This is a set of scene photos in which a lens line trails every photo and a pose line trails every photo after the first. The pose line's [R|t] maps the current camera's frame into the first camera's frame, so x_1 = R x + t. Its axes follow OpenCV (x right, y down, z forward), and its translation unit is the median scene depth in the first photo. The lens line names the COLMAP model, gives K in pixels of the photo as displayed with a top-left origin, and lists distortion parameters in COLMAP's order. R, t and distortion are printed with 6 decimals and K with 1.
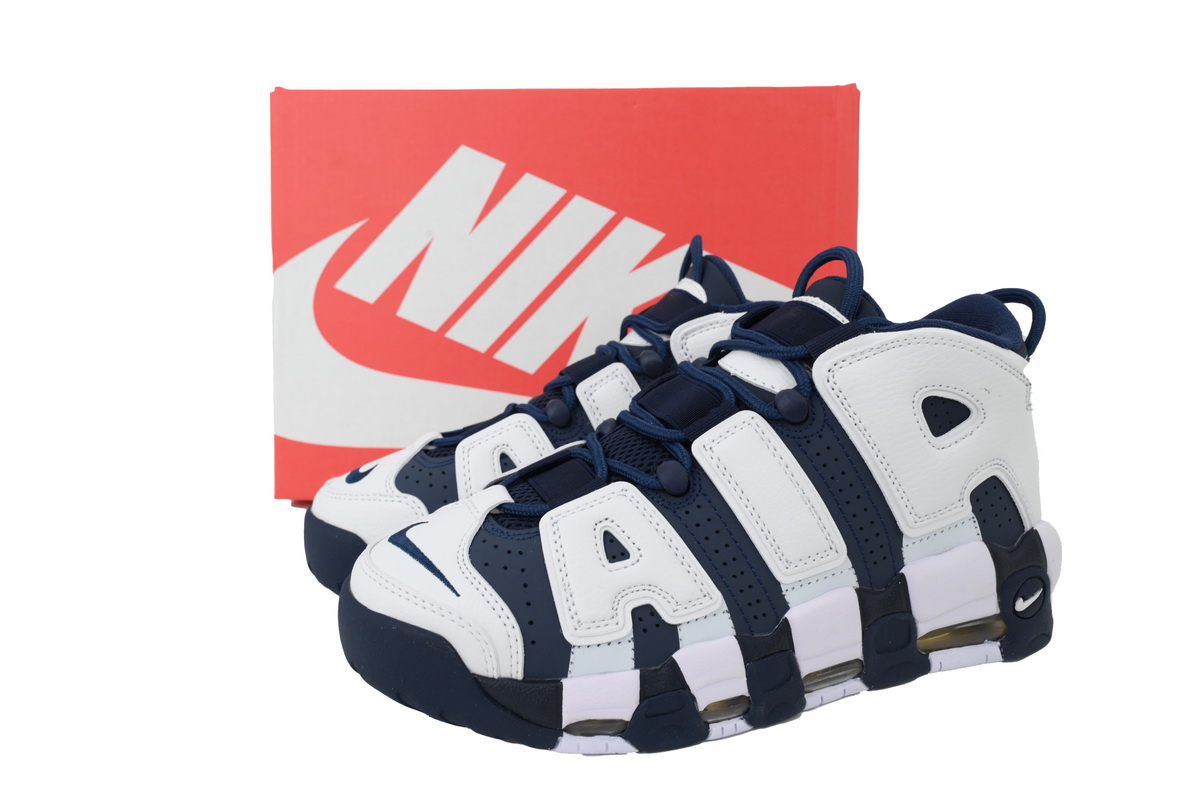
lens RADIAL K [[966.2, 0, 600.0], [0, 966.2, 400.0], [0, 0, 1]] dist [0.007795, 0.002449]
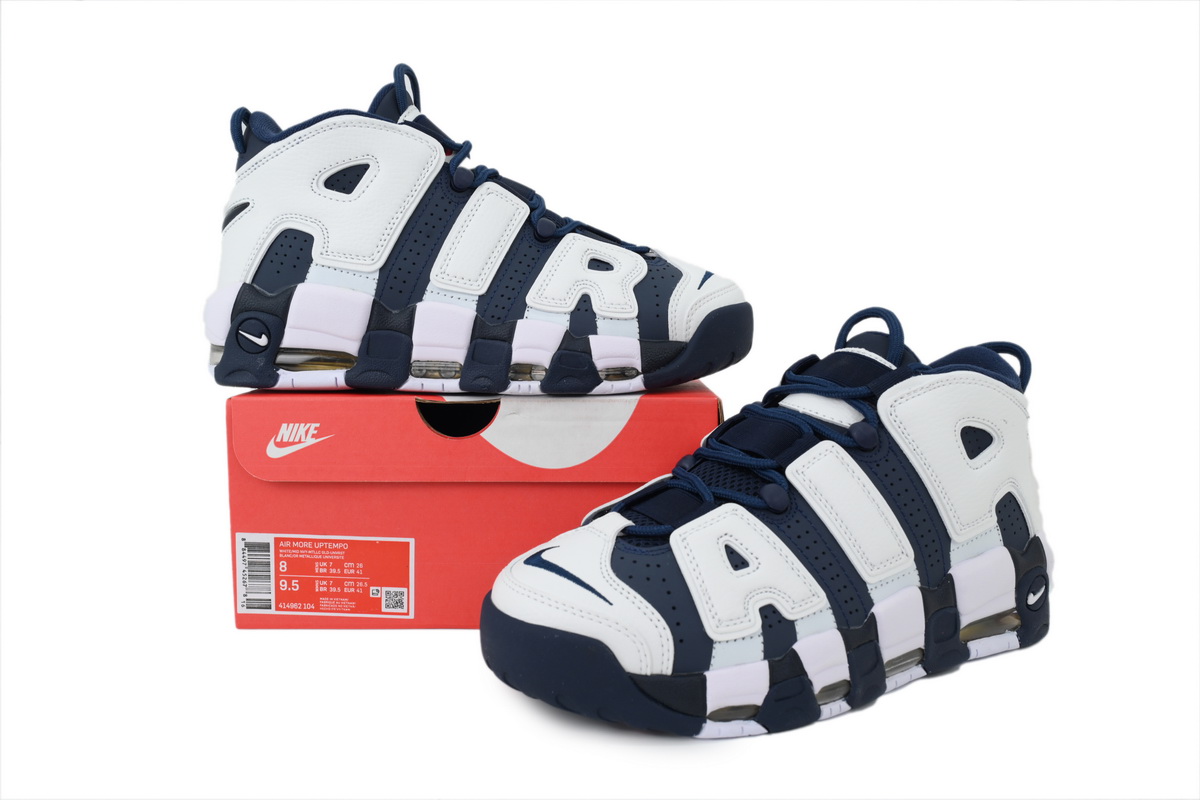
lens RADIAL K [[966.2, 0, 600.0], [0, 966.2, 400.0], [0, 0, 1]] dist [0.007795, 0.002449]
pose [[0.985678, -0.013859, 0.168070, -0.328729], [0.027156, 0.996655, -0.077080, 0.045843], [-0.166440, 0.080540, 0.982757, -0.135011]]
